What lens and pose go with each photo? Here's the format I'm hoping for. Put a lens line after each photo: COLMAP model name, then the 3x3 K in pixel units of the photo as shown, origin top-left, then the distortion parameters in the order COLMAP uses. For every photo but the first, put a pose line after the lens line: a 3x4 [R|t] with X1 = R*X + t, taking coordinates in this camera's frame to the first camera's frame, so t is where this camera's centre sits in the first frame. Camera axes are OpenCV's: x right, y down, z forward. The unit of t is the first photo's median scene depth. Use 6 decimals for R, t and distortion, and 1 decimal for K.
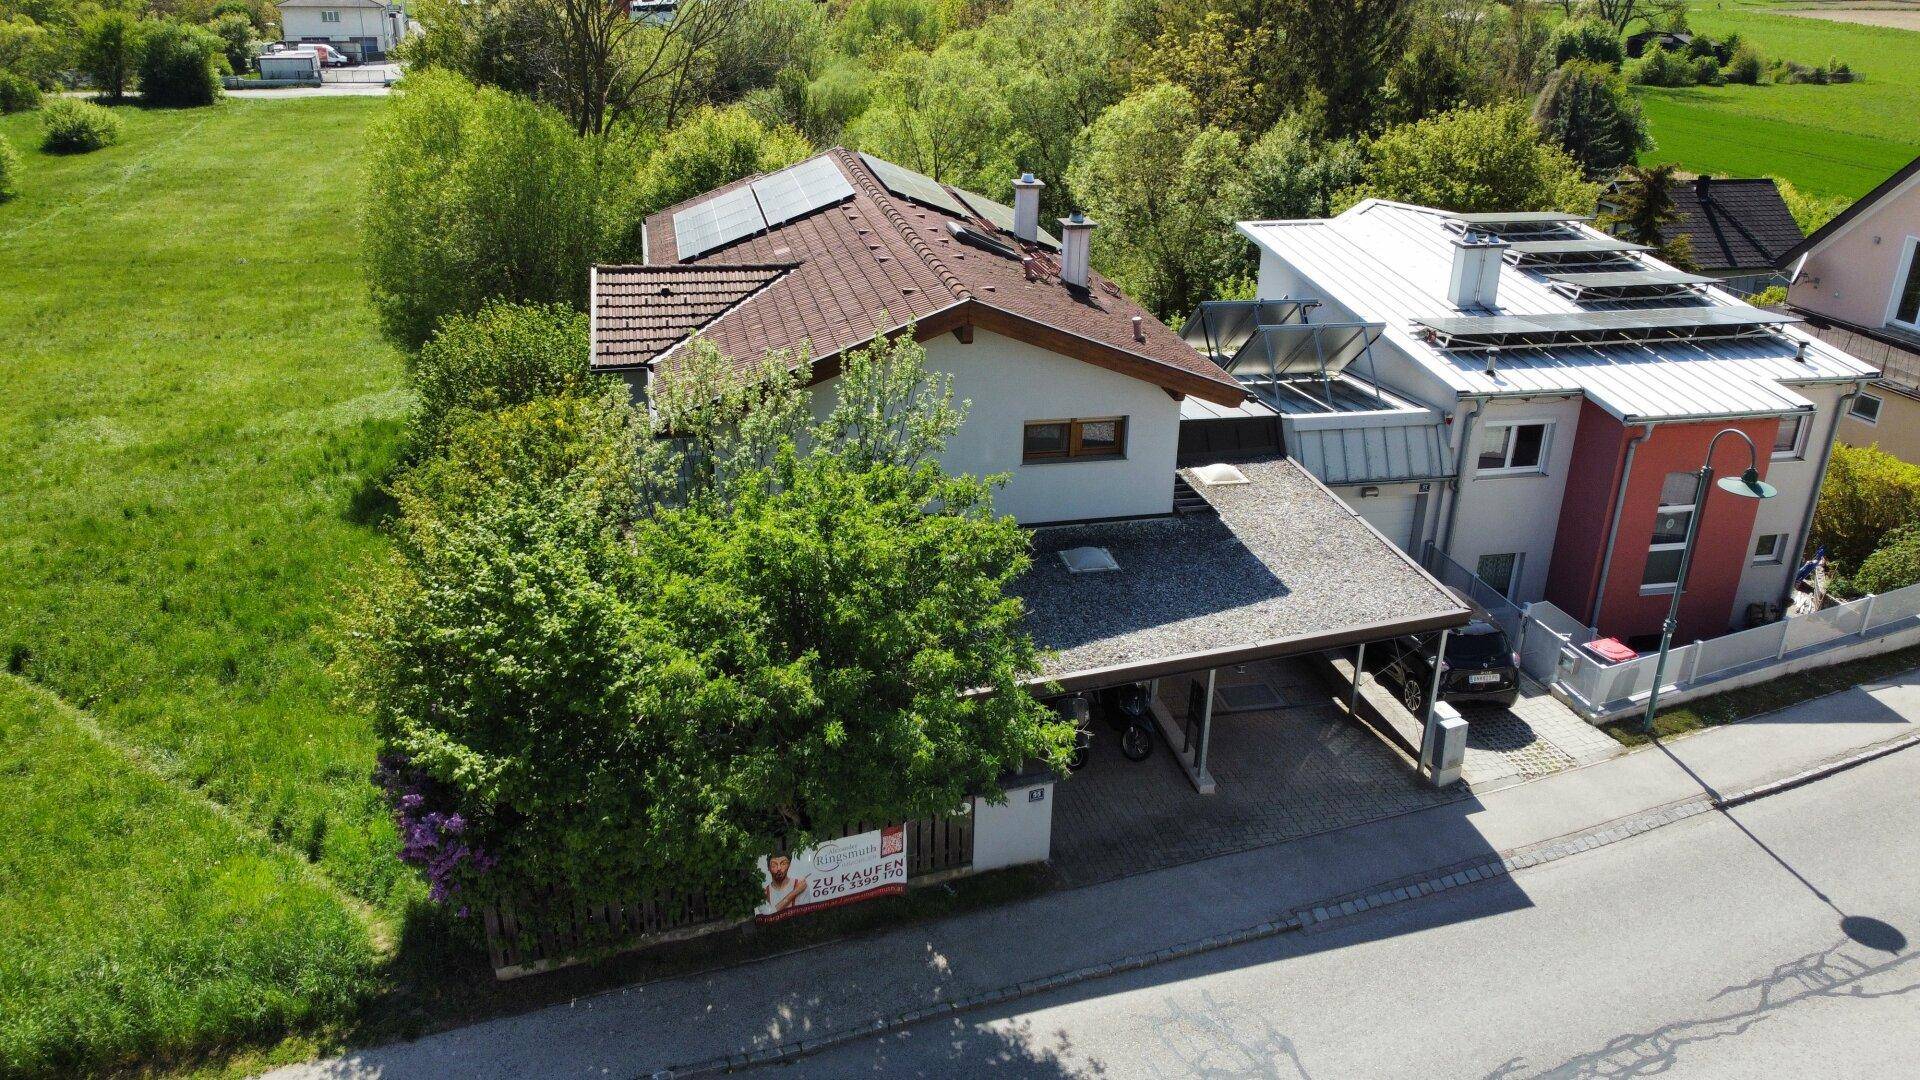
lens RADIAL K [[1548.3, 0, 960.0], [0, 1548.3, 540.0], [0, 0, 1]] dist [0.089216, -0.078562]
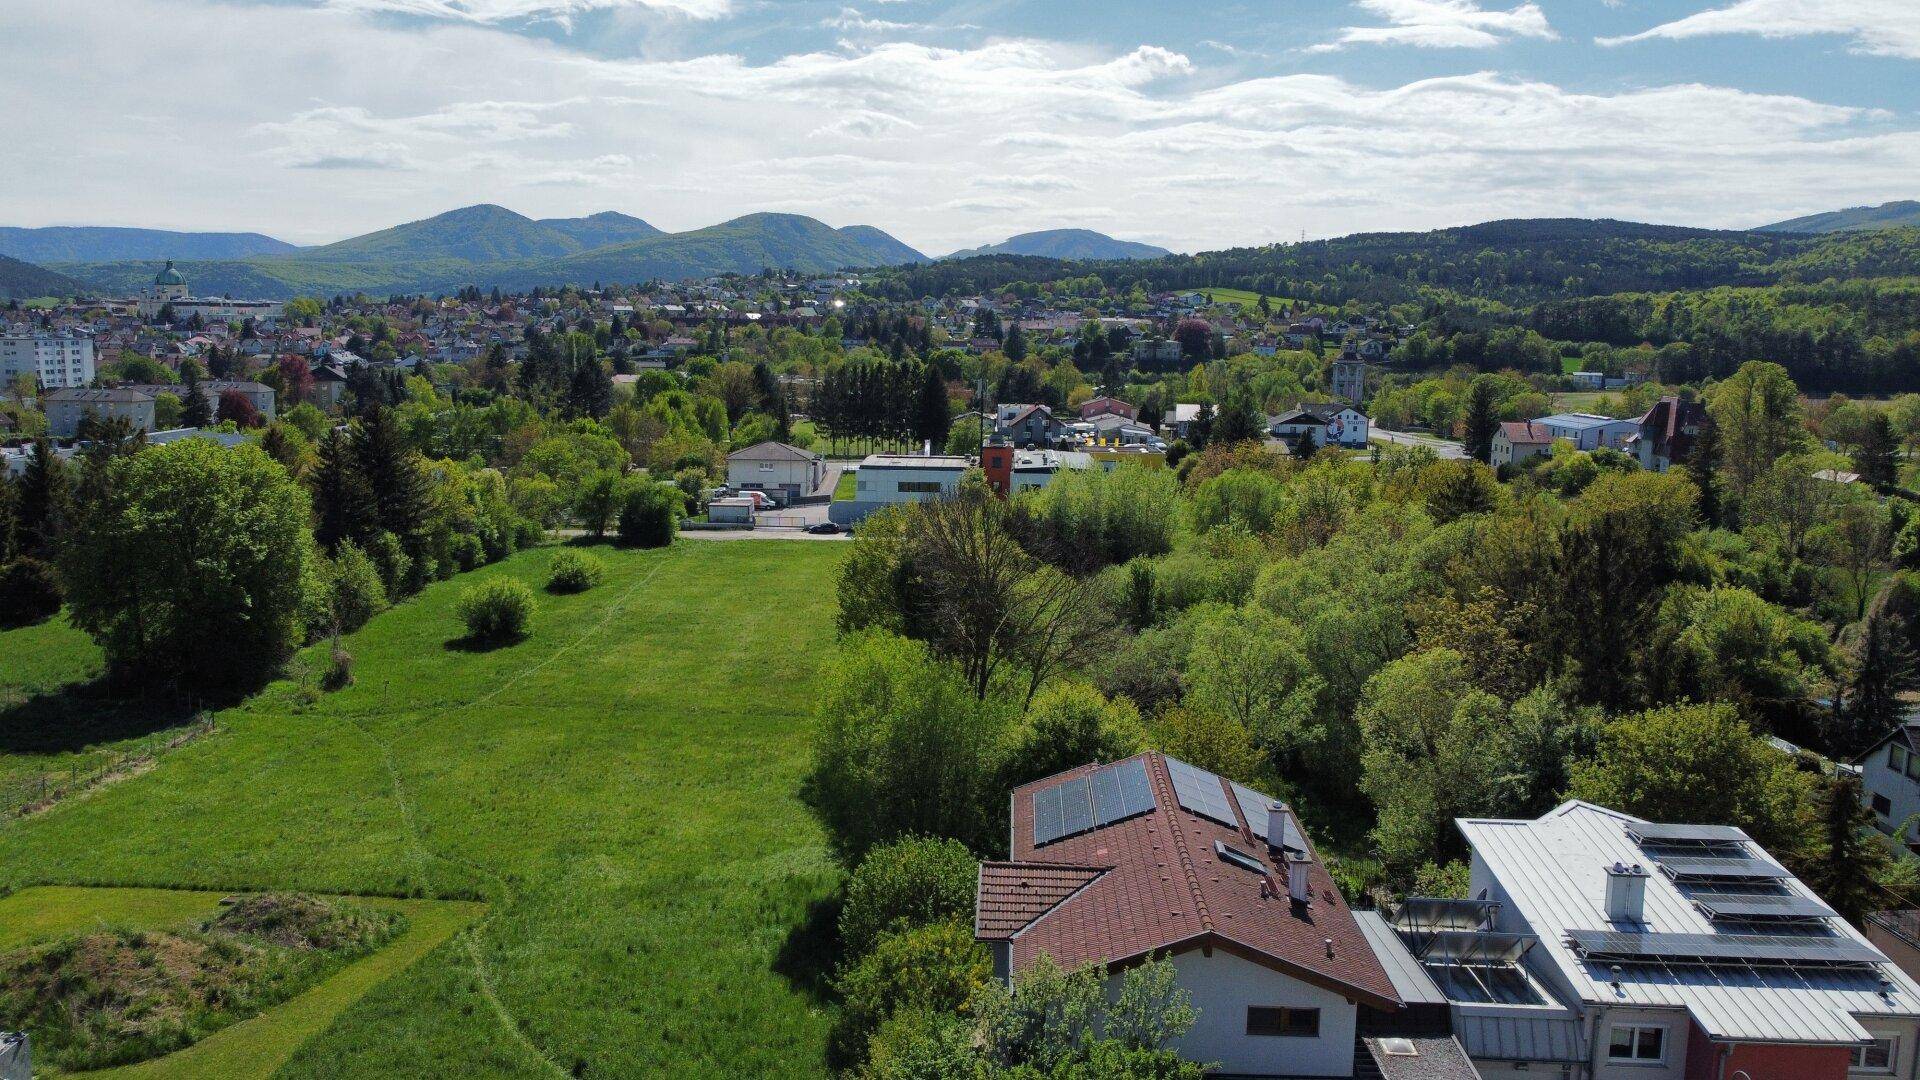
lens RADIAL K [[1531.8, 0, 960.0], [0, 1531.8, 540.0], [0, 0, 1]] dist [0.032278, -0.003068]
pose [[0.973533, 0.037567, -0.225439, 0.040012], [-0.093403, 0.965661, -0.242435, -0.056352], [0.208590, 0.257075, 0.943611, -0.271372]]
